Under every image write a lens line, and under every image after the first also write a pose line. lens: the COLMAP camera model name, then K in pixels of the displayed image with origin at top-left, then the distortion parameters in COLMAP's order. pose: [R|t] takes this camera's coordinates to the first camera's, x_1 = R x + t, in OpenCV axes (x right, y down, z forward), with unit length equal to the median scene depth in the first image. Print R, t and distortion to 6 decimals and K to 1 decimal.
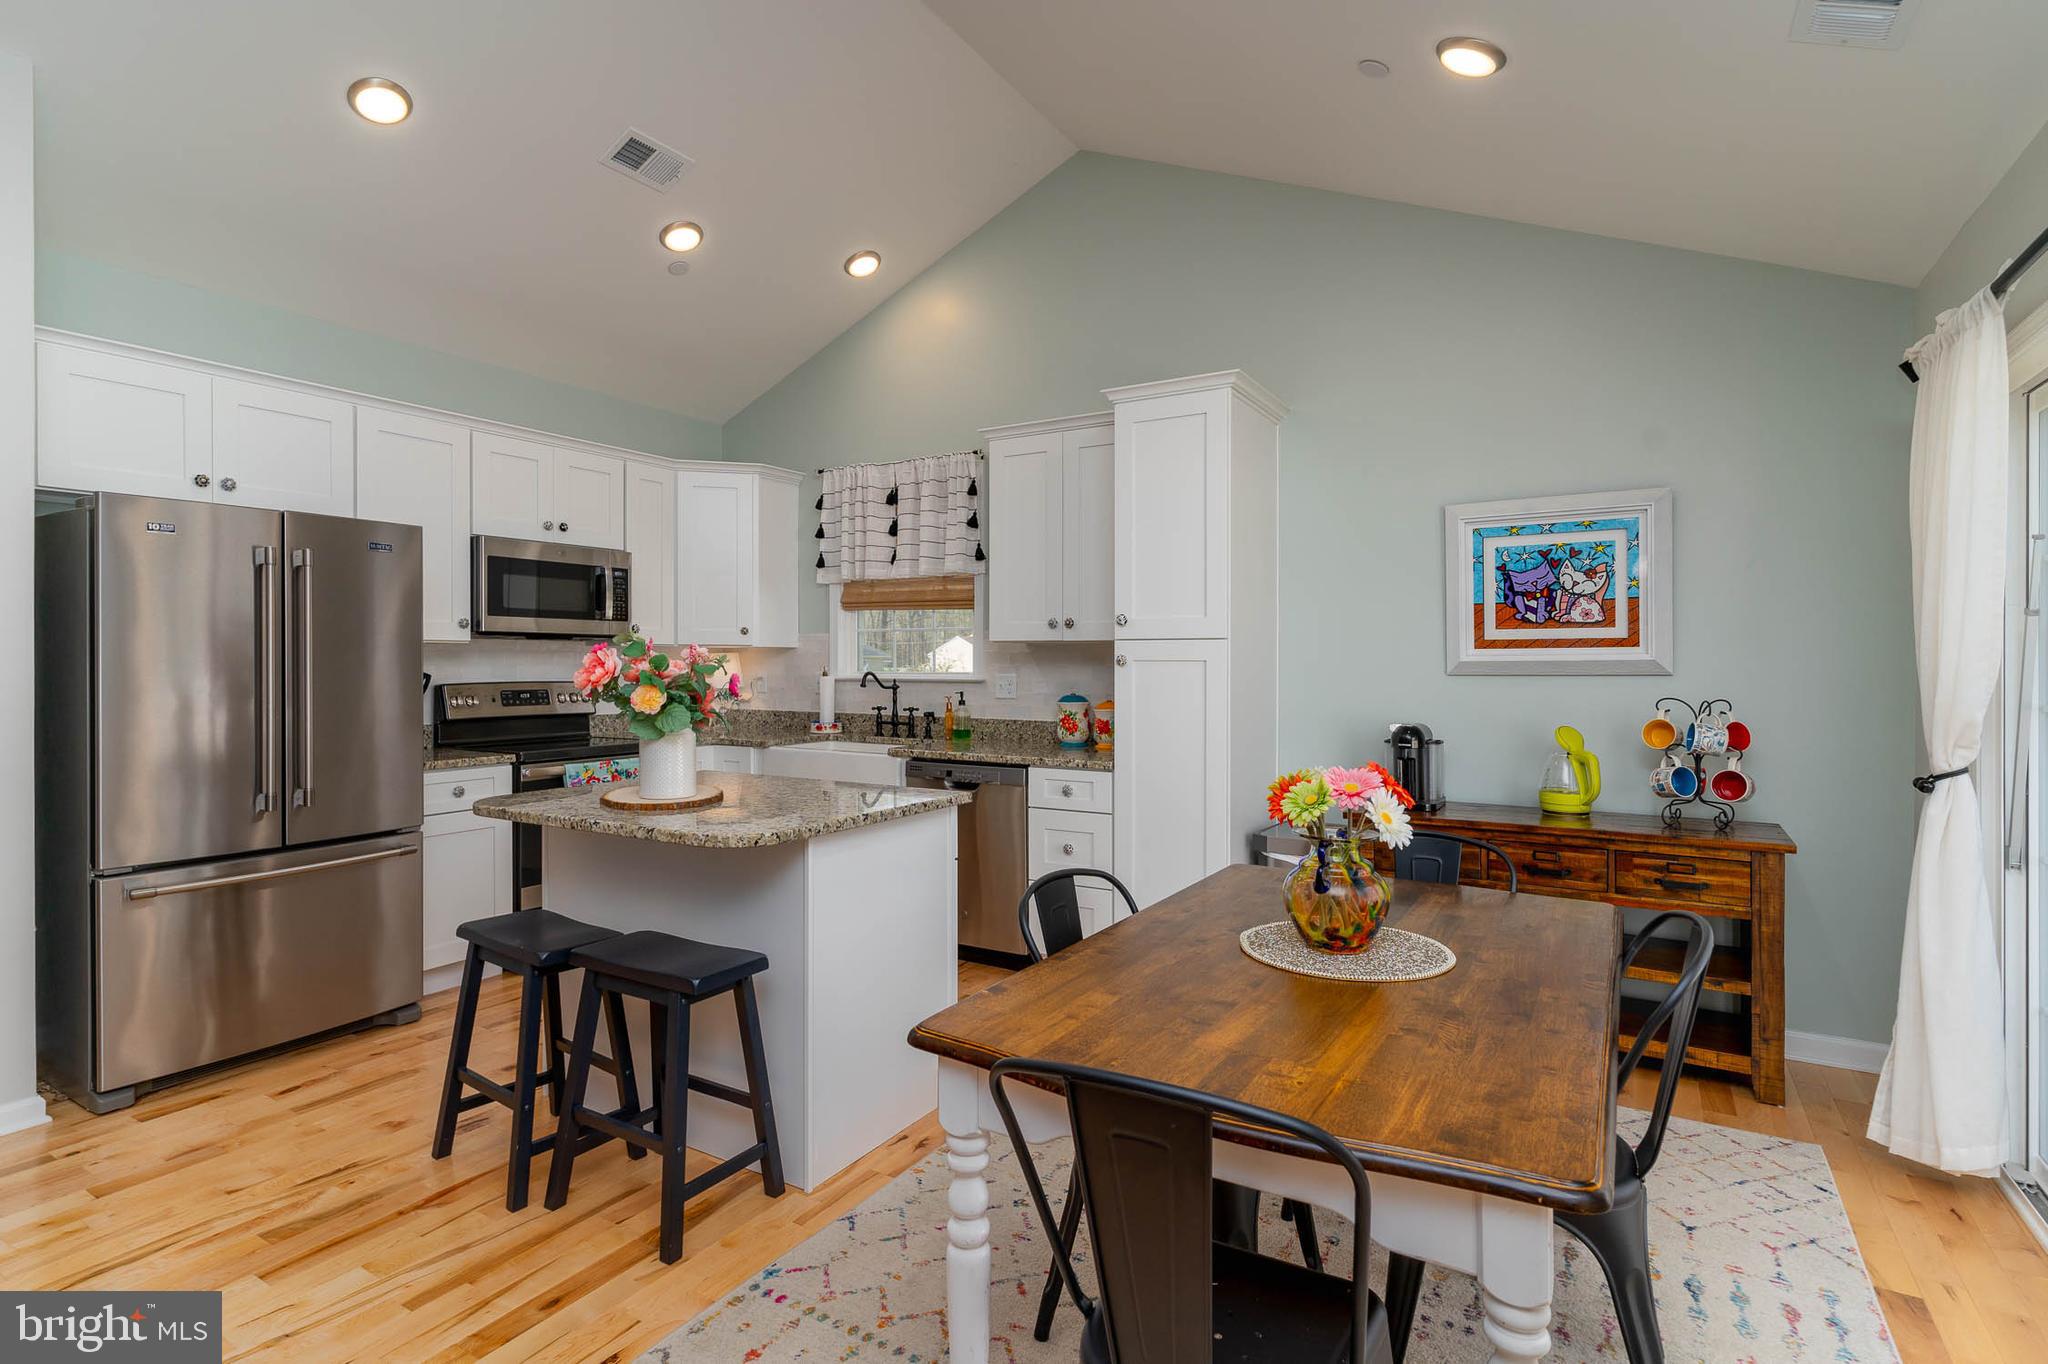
lens RADIAL K [[994.4, 0, 1018.4], [0, 994.4, 665.6], [0, 0, 1]] dist [-0.004380, -0.000468]
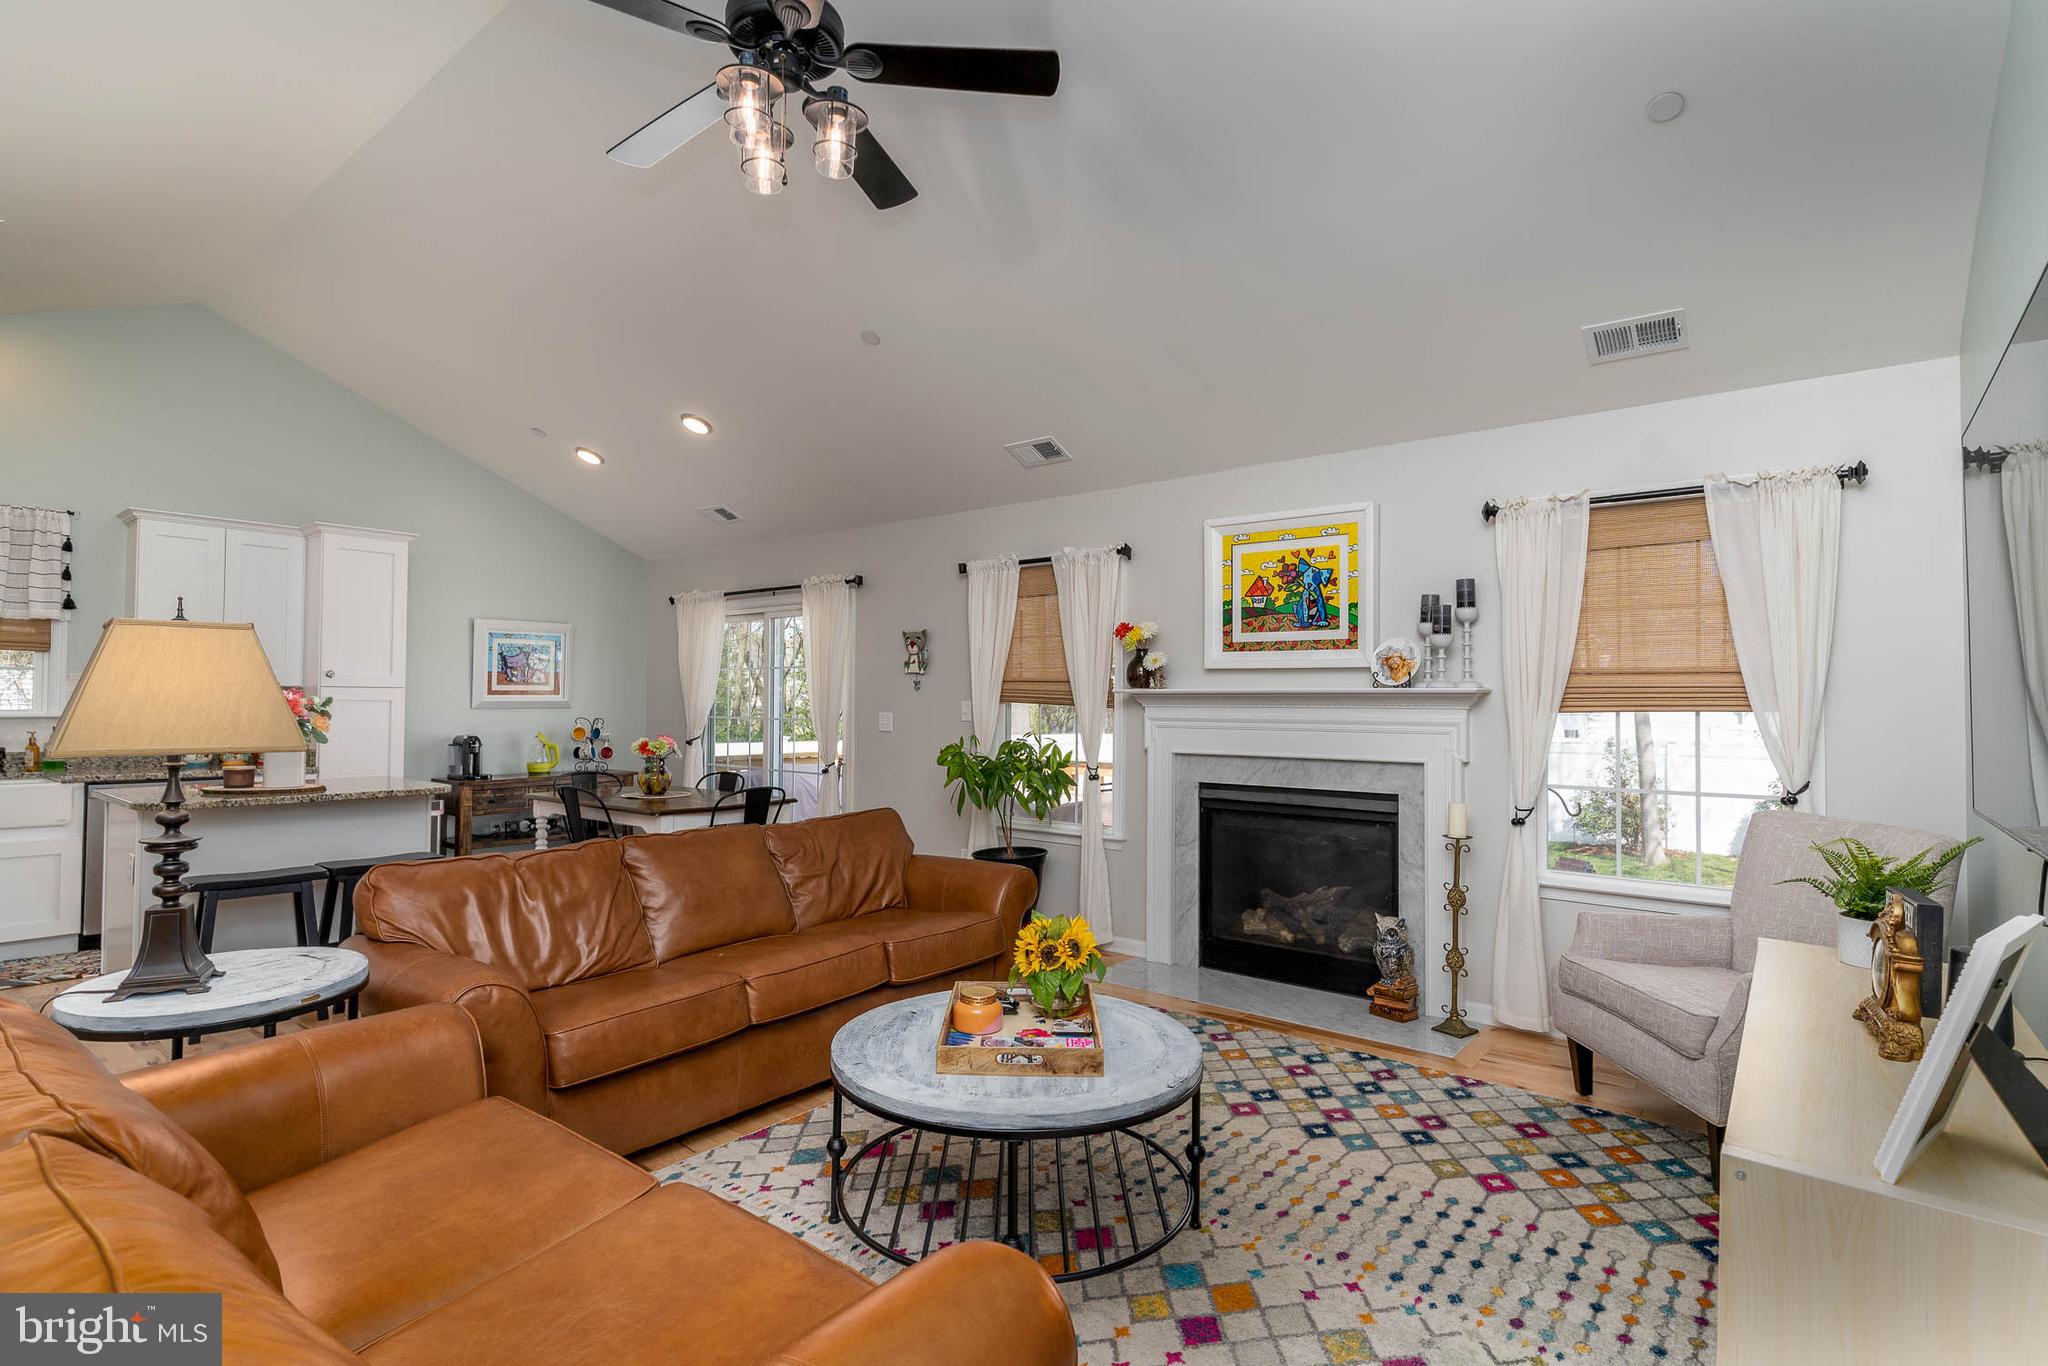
lens RADIAL K [[994.4, 0, 1024.0], [0, 994.4, 691.0], [0, 0, 1]] dist [-0.004380, -0.000468]
pose [[0.121567, 0.014929, 0.992471, -1.323548], [0.002296, 0.999880, -0.015322, 0.007170], [-0.992581, 0.004141, 0.121518, -0.259746]]
